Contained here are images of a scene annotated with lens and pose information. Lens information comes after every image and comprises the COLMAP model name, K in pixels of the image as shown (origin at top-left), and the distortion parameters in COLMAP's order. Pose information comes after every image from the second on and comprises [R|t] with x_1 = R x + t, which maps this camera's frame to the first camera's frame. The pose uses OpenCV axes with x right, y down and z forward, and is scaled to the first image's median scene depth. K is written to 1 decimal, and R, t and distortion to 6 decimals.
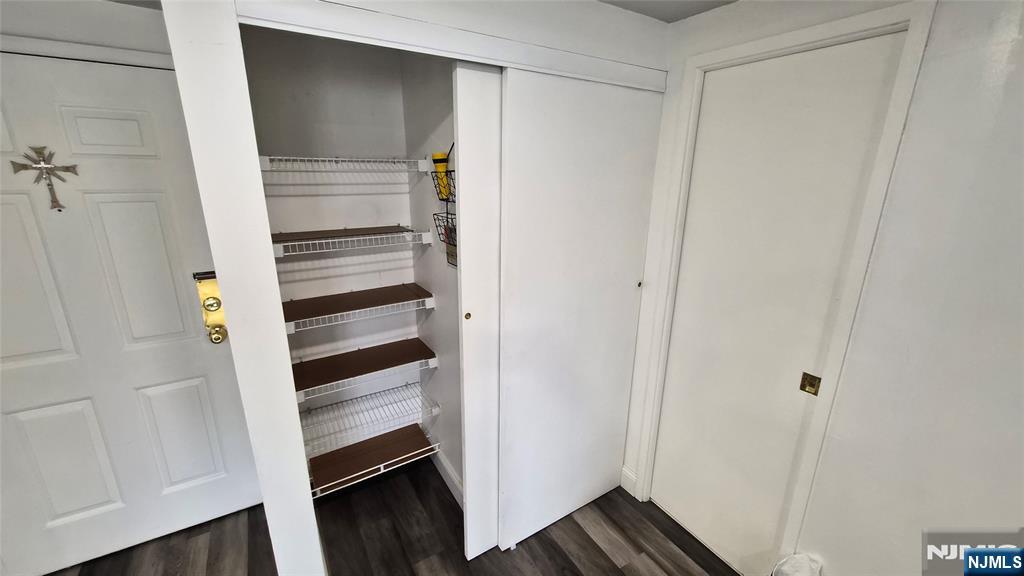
lens RADIAL K [[400.3, 0, 504.6], [0, 400.3, 285.6], [0, 0, 1]] dist [0.005521, -0.000088]
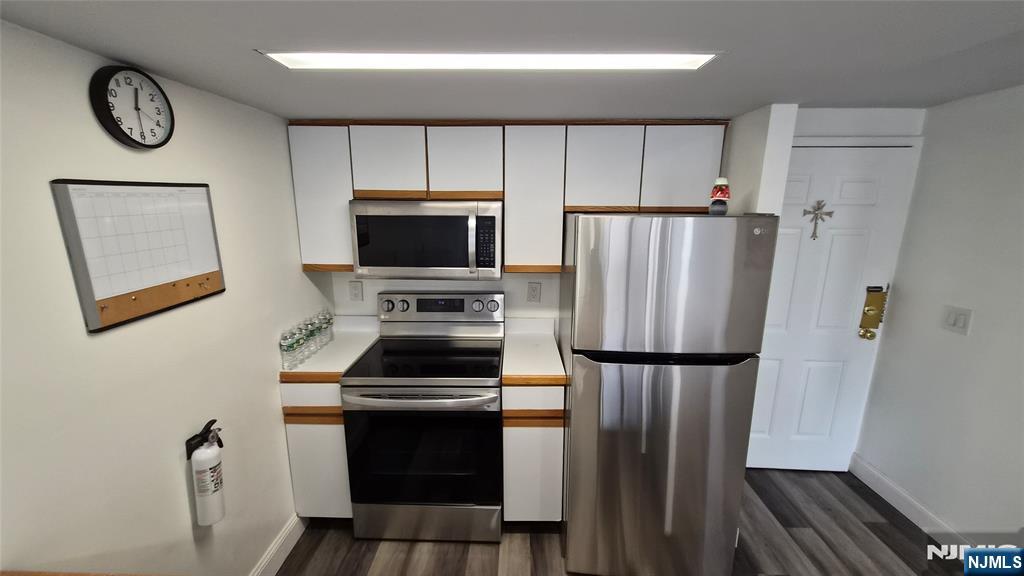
lens RADIAL K [[400.3, 0, 508.7], [0, 400.3, 286.5], [0, 0, 1]] dist [0.005521, -0.000088]
pose [[0.840253, 0.108359, -0.531257, -1.259972], [-0.145739, 0.988904, -0.028803, 0.223000], [0.522241, 0.101627, 0.846721, -0.966620]]
